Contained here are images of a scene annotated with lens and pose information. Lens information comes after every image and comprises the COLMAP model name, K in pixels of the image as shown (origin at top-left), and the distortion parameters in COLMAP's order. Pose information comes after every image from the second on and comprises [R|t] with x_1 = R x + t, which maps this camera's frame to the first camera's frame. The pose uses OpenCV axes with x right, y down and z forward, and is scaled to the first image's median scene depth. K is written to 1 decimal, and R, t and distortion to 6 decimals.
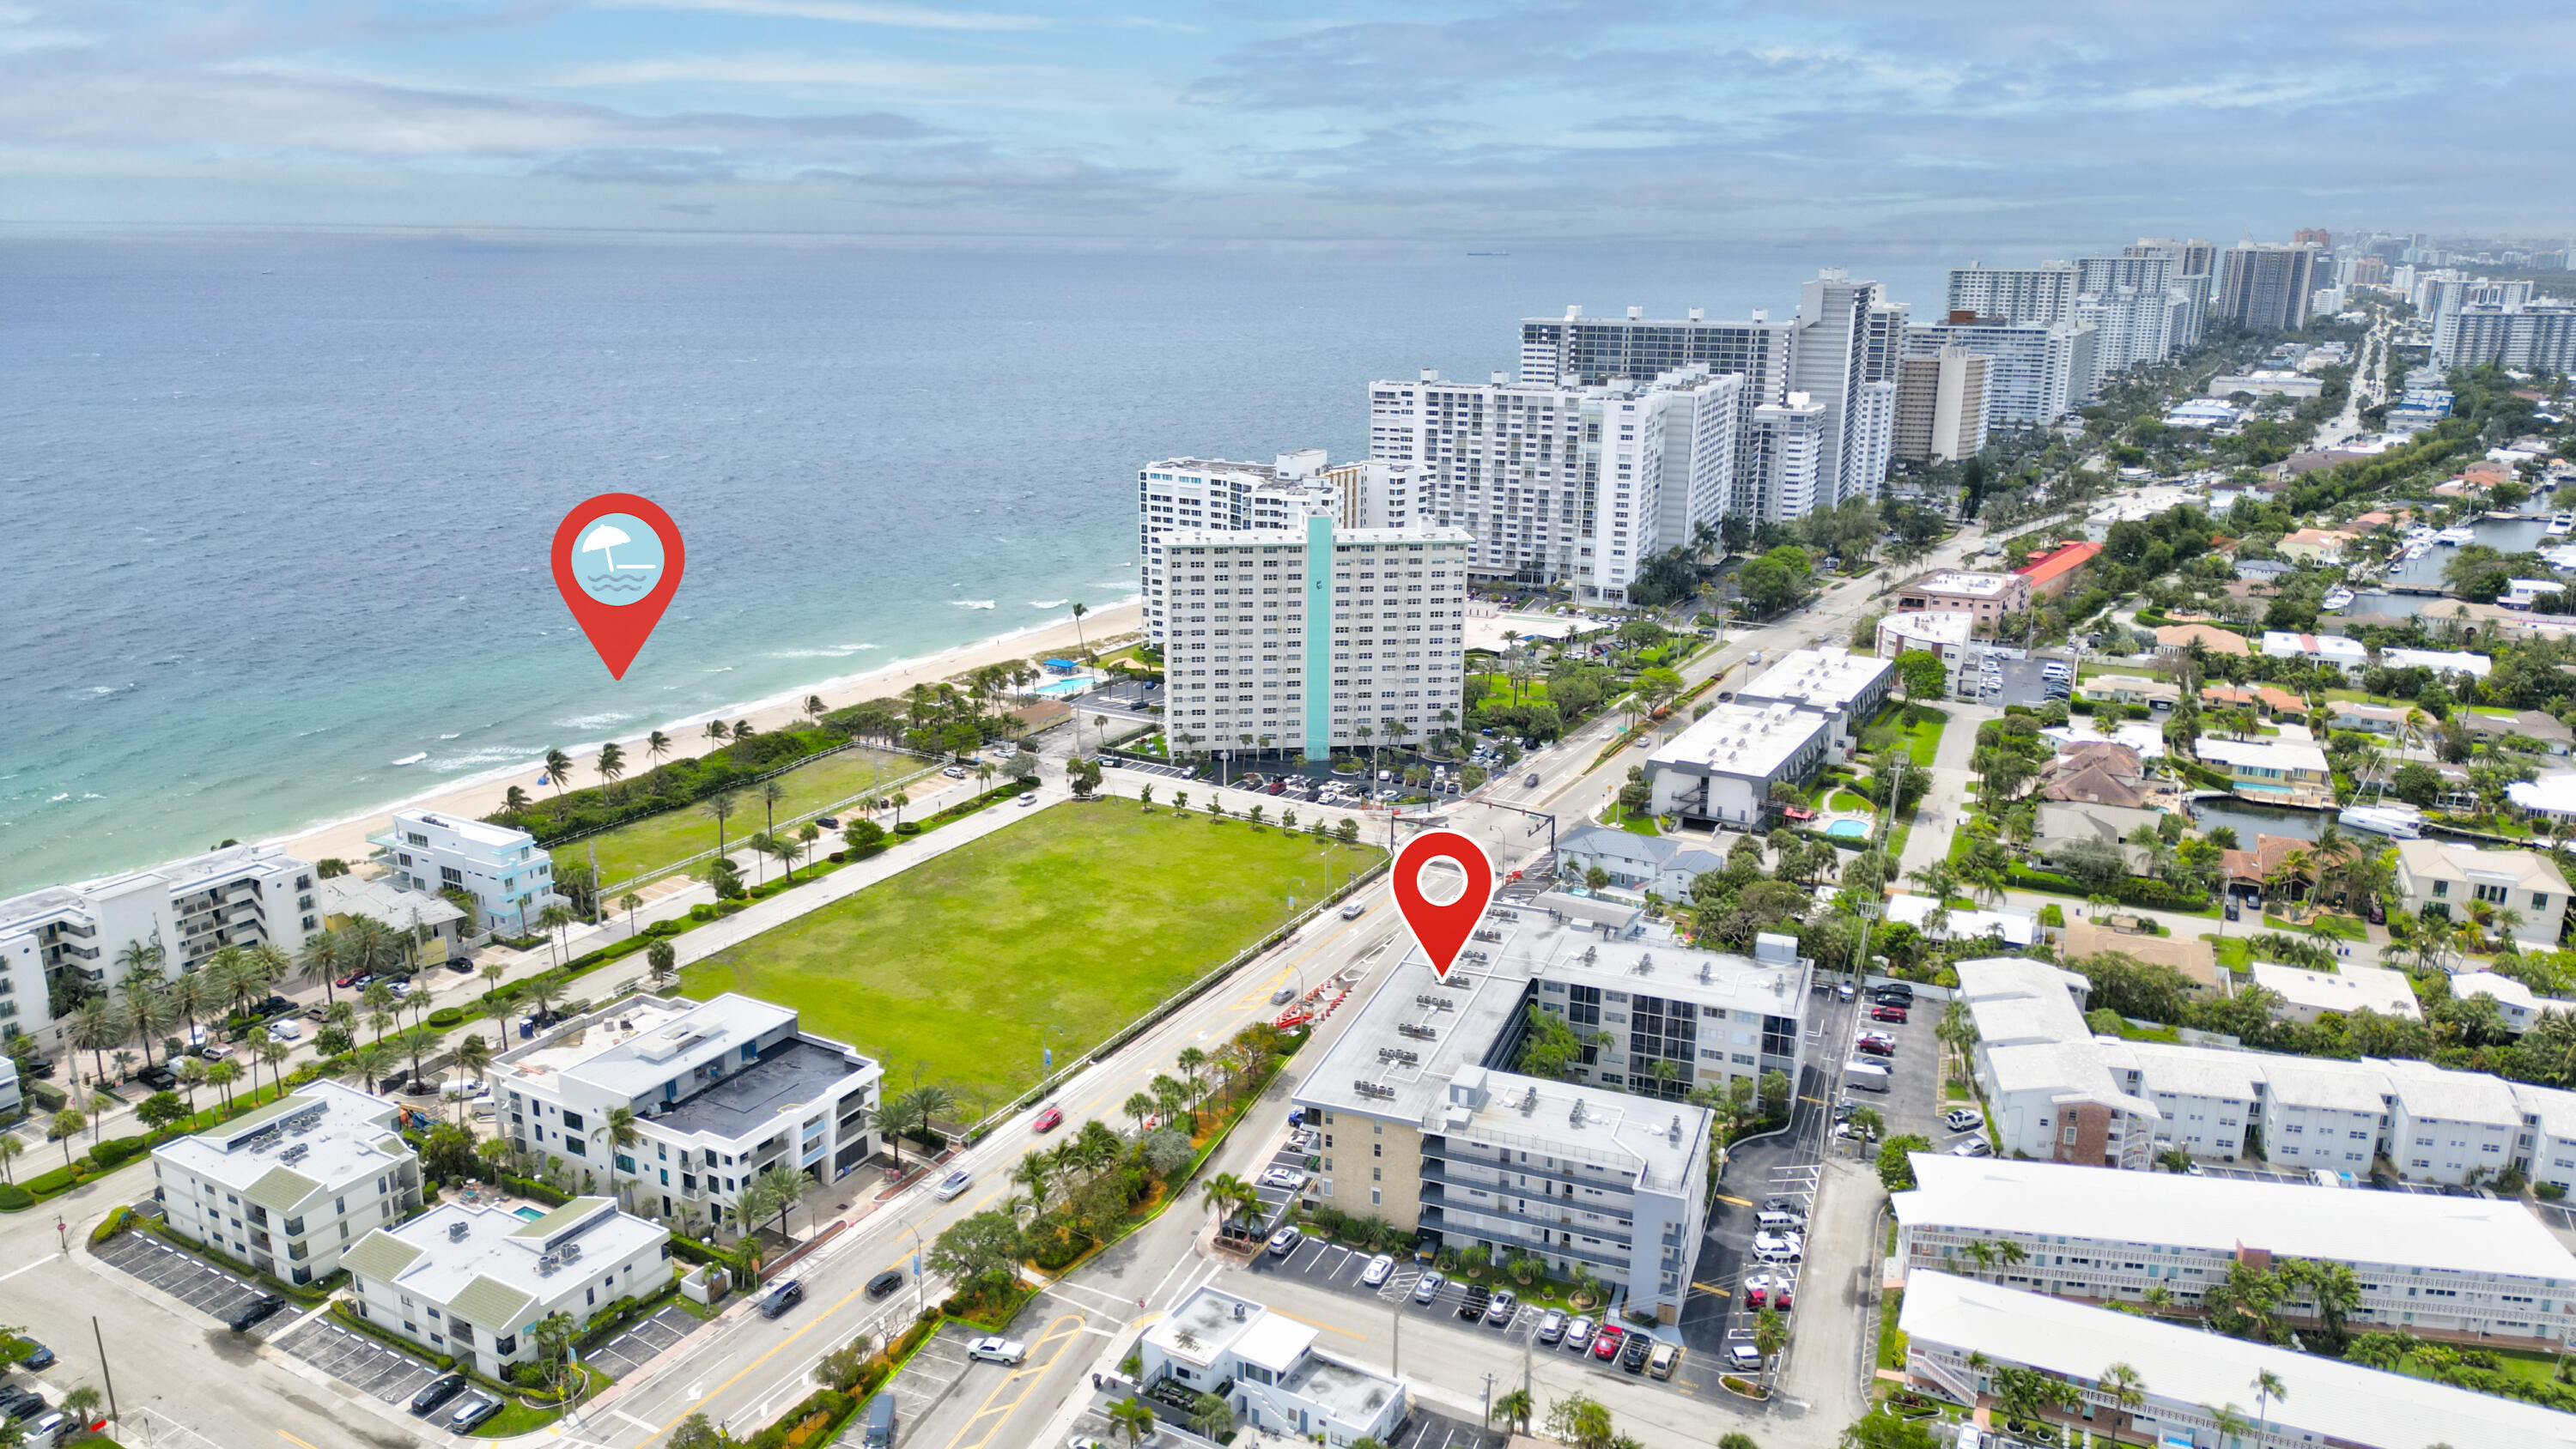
lens RADIAL K [[1793.8, 0, 1291.0], [0, 1793.8, 696.6], [0, 0, 1]] dist [0.103696, -0.122234]
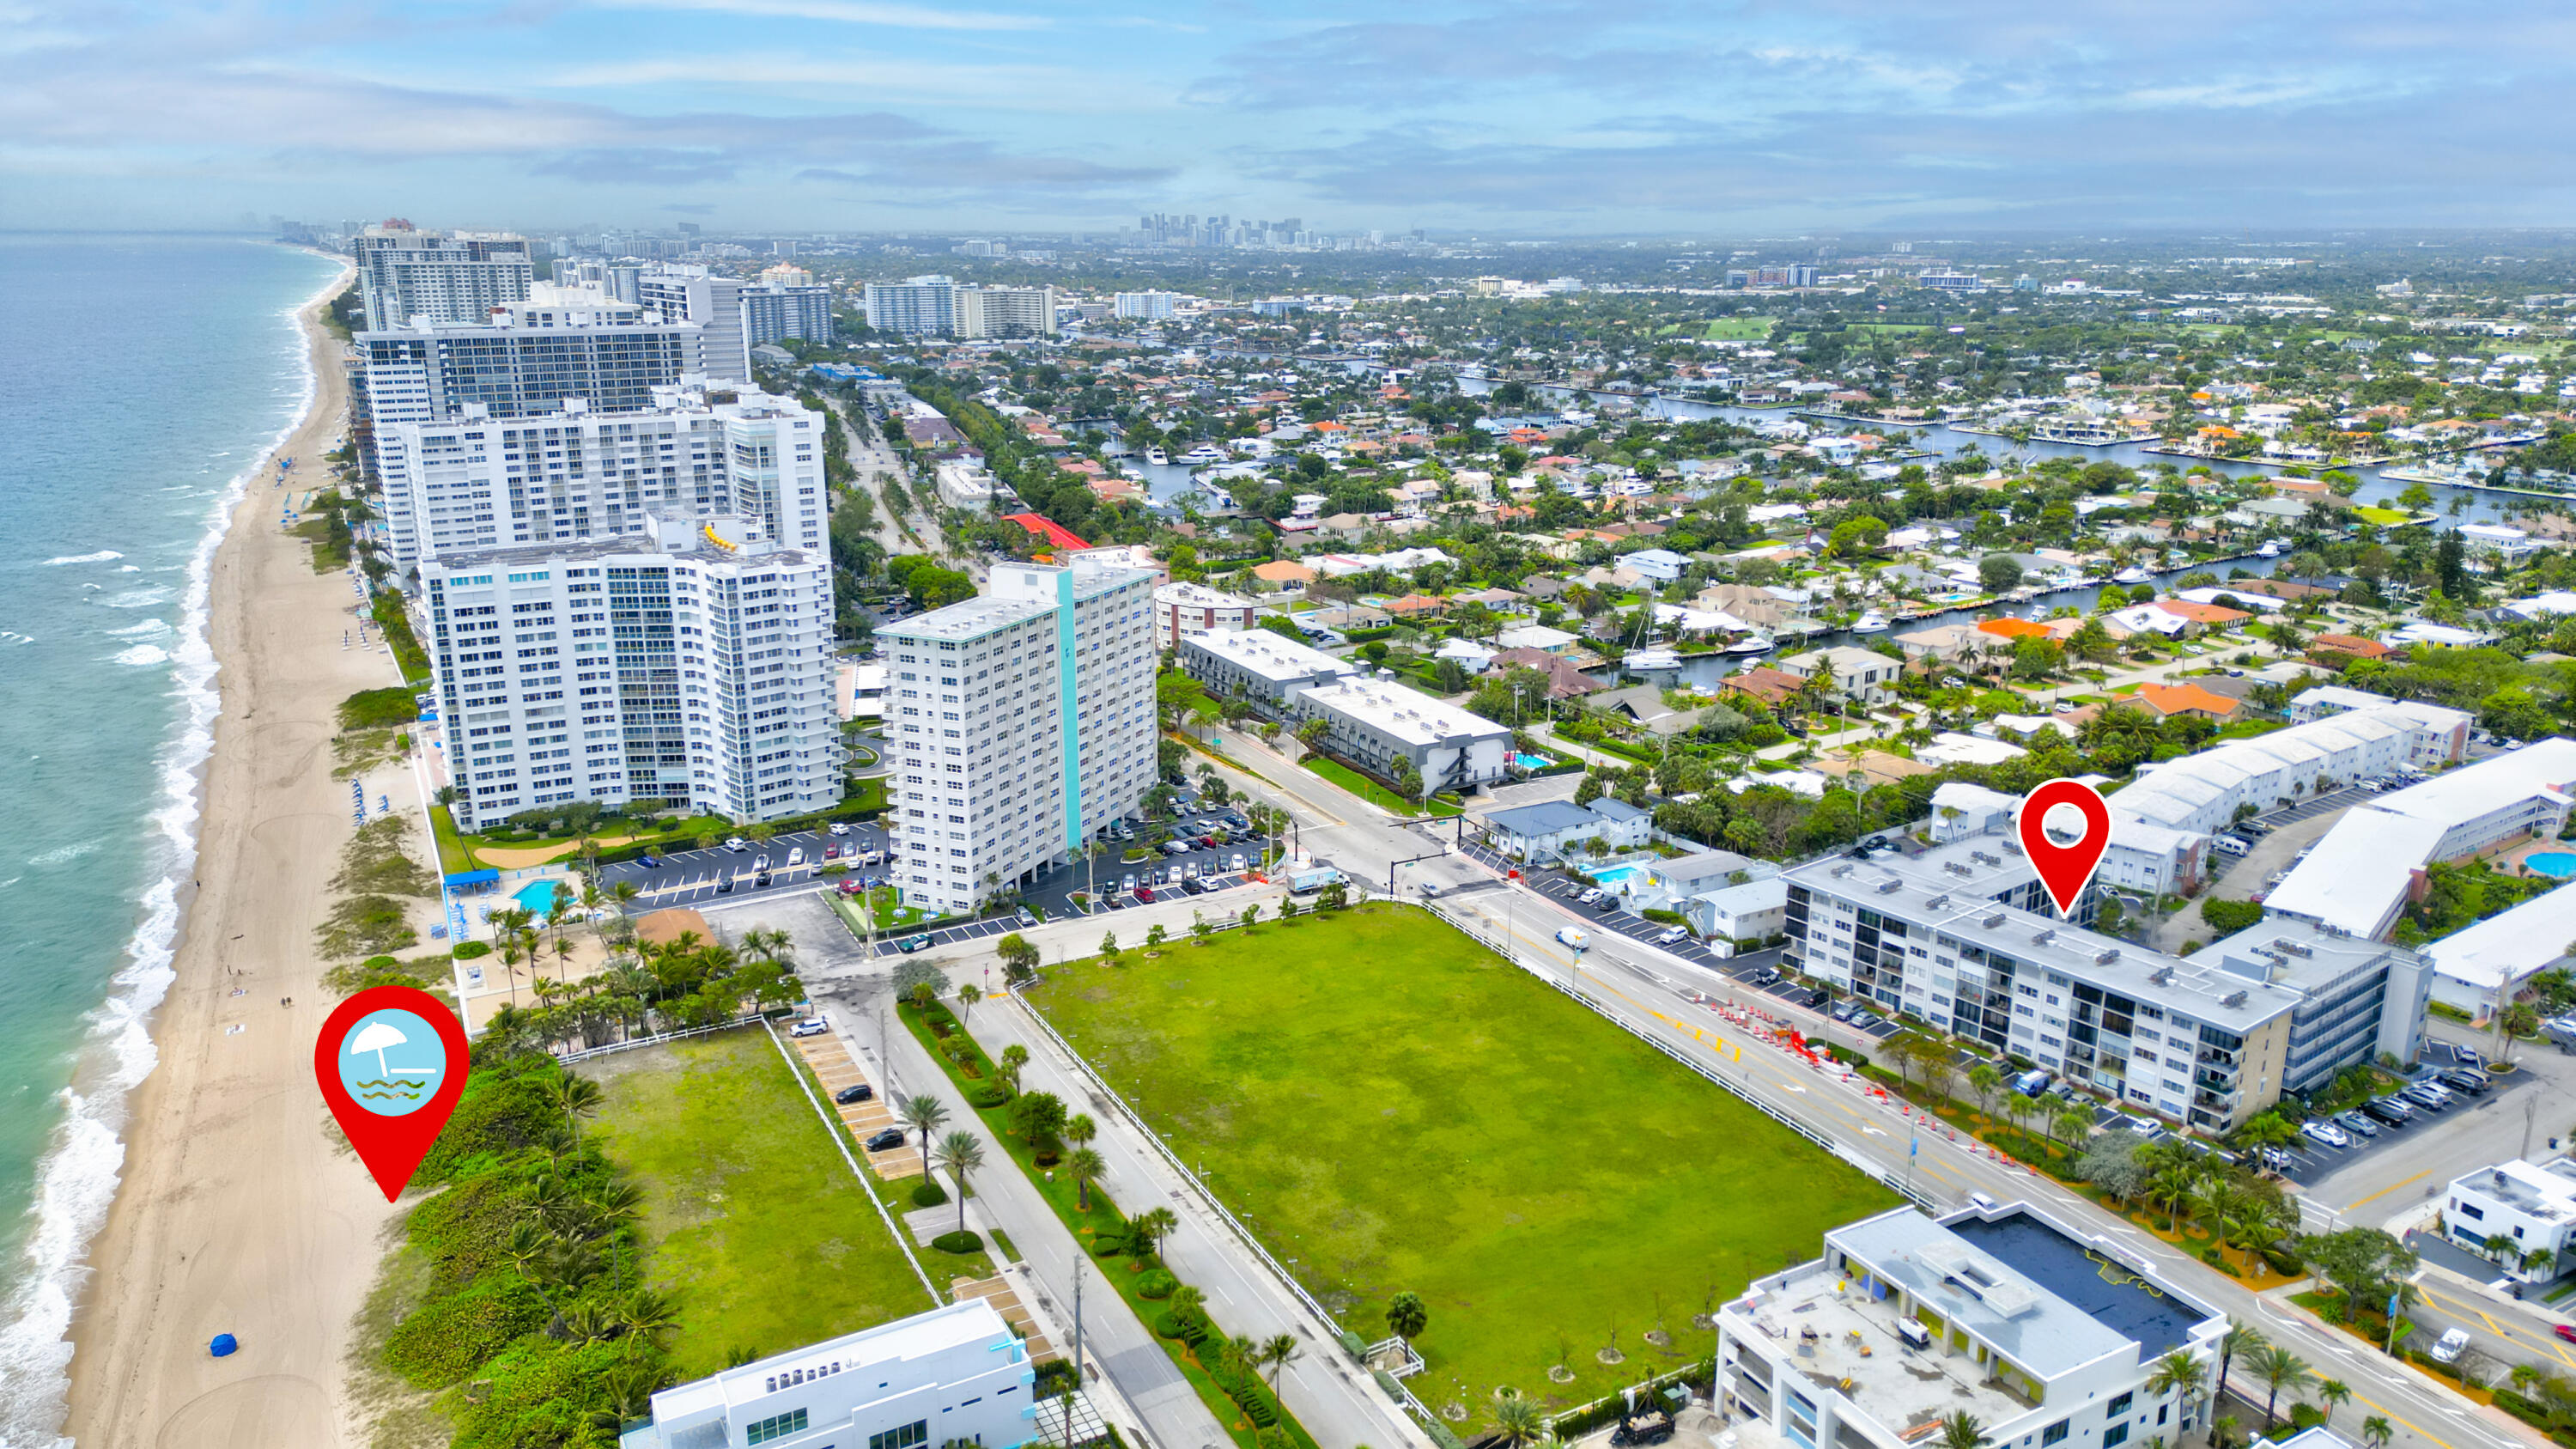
lens RADIAL K [[1794.4, 0, 1291.0], [0, 1794.4, 696.5], [0, 0, 1]] dist [0.103696, -0.122234]
pose [[0.529865, -0.222442, 0.818390, -0.636459], [0.218380, 0.968235, 0.121782, -0.125067], [-0.819483, 0.114192, 0.561611, 0.463744]]
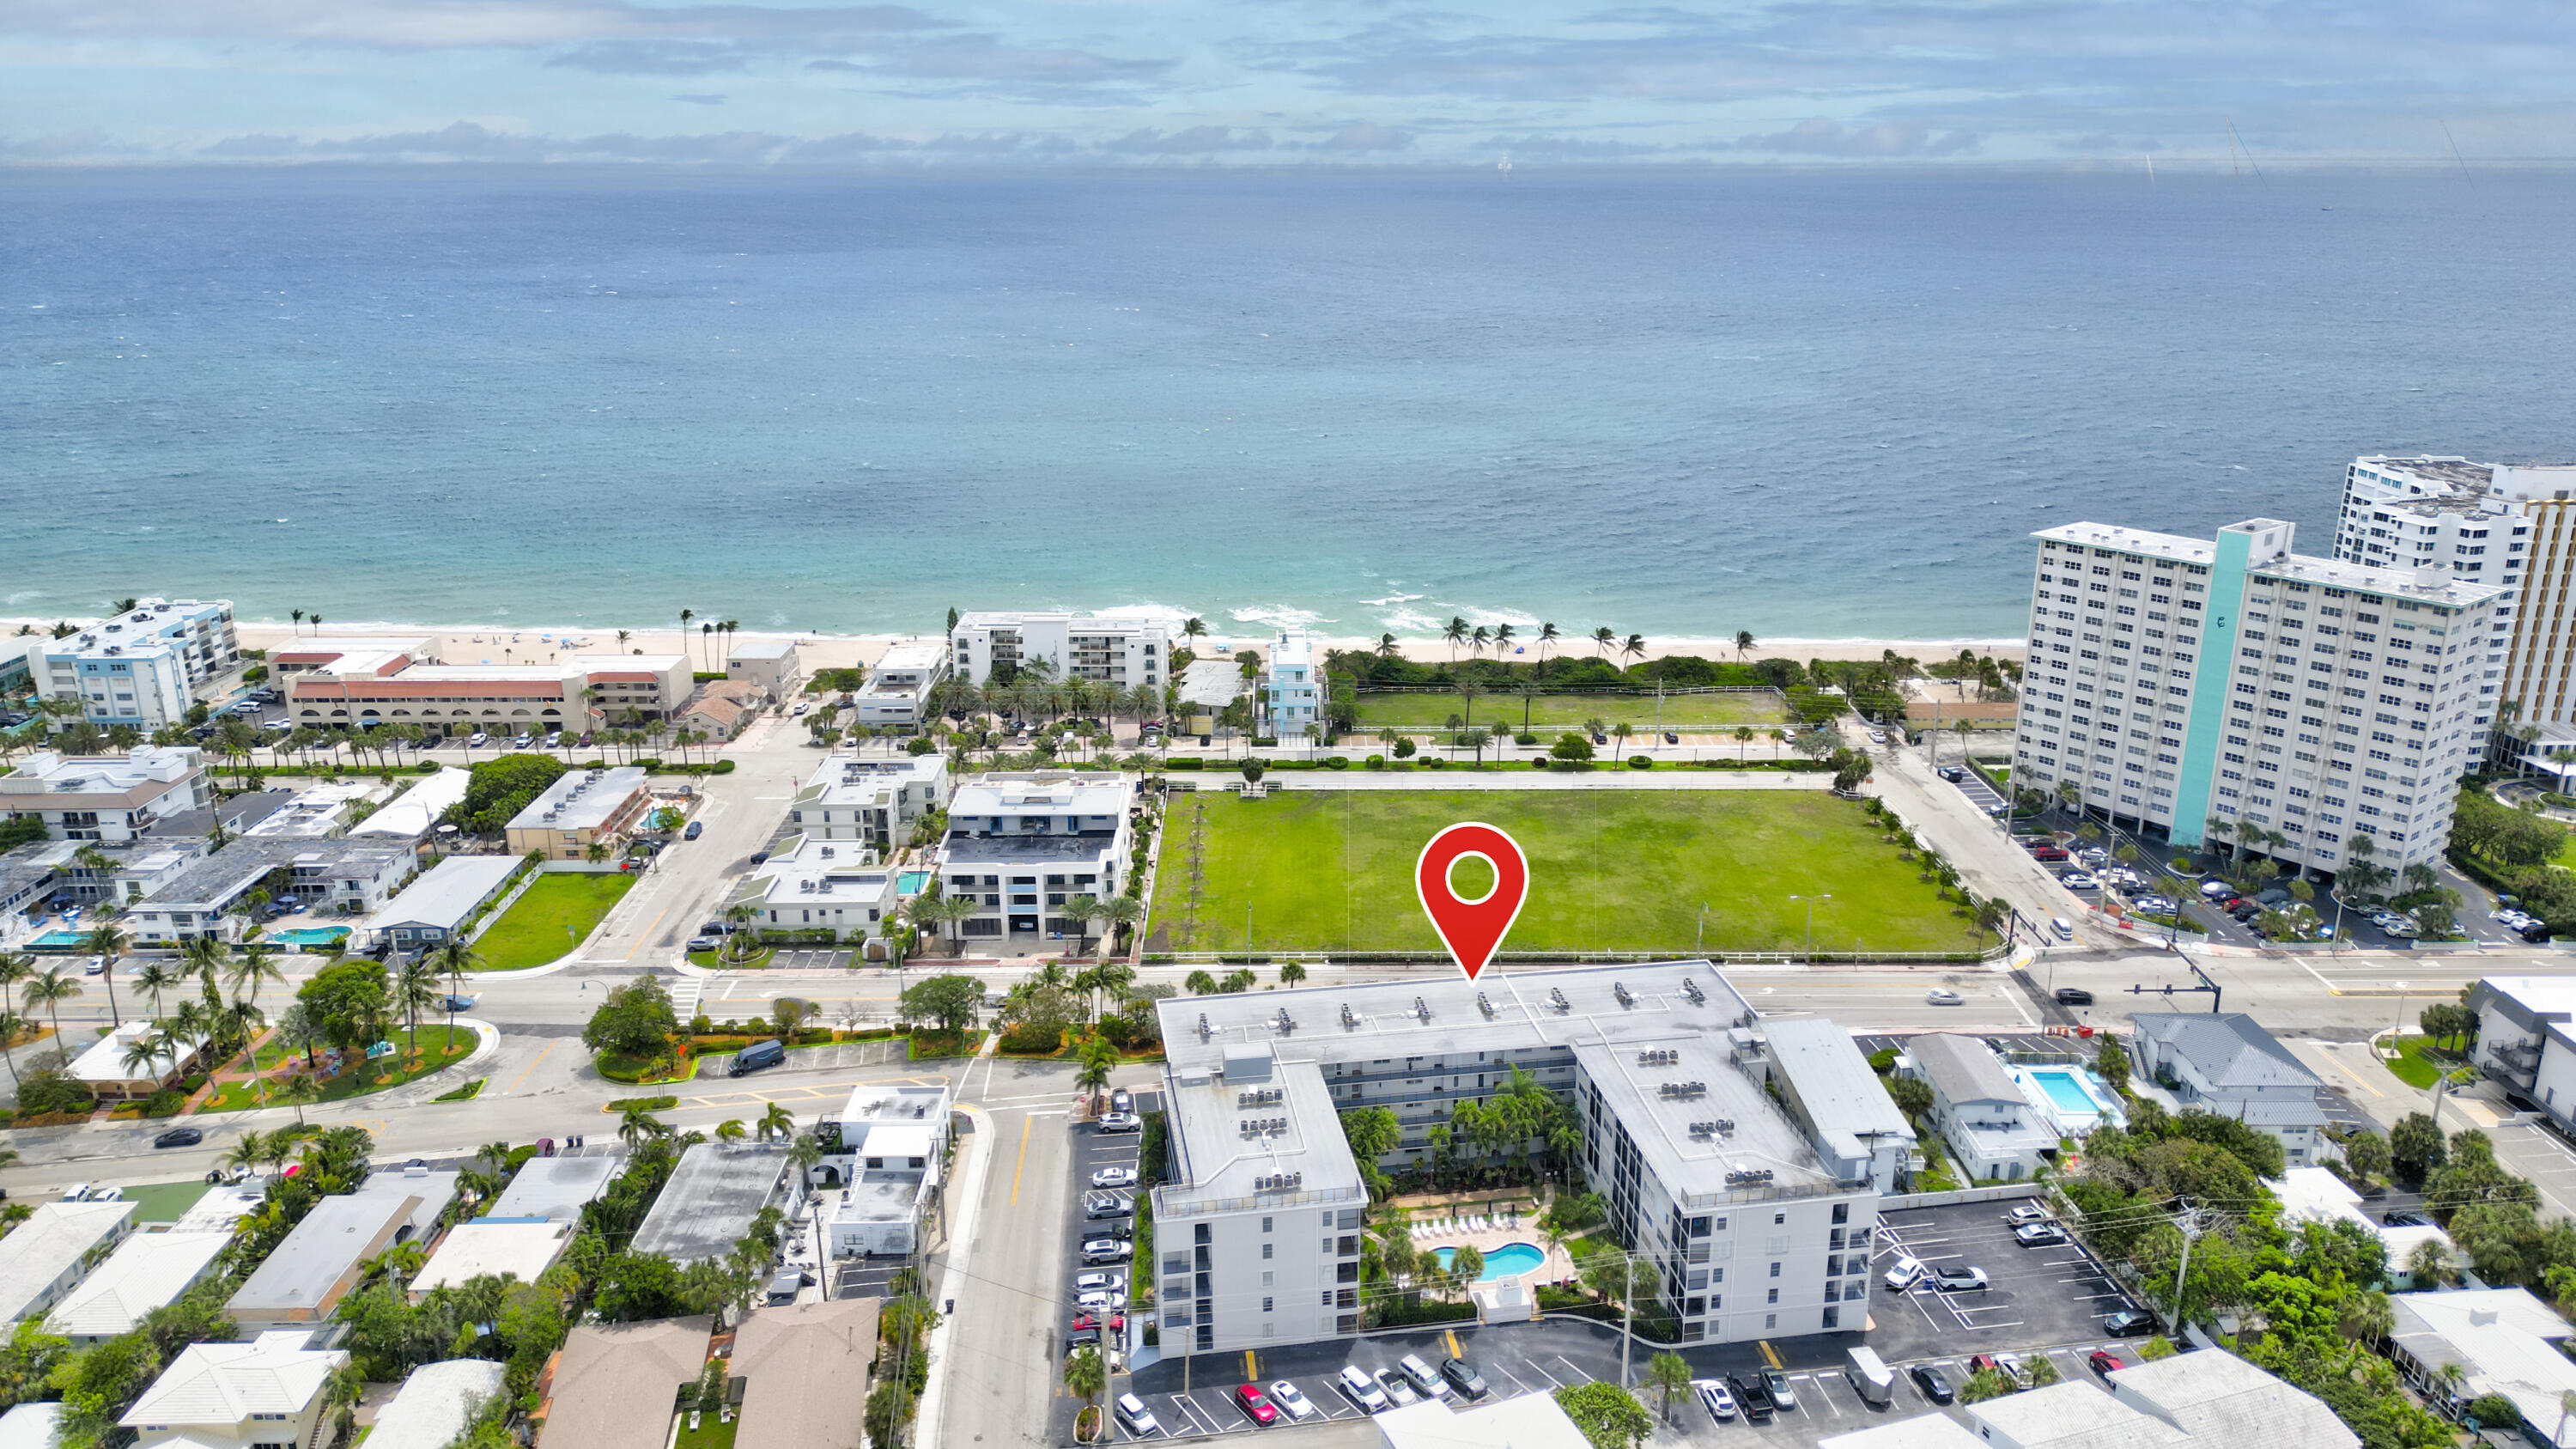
lens RADIAL K [[1794.4, 0, 1291.0], [0, 1794.4, 696.5], [0, 0, 1]] dist [0.103696, -0.122234]
pose [[0.503353, 0.239135, -0.830331, 0.476954], [-0.213600, 0.965554, 0.148594, -0.064583], [0.837264, 0.102564, 0.537094, 0.275607]]
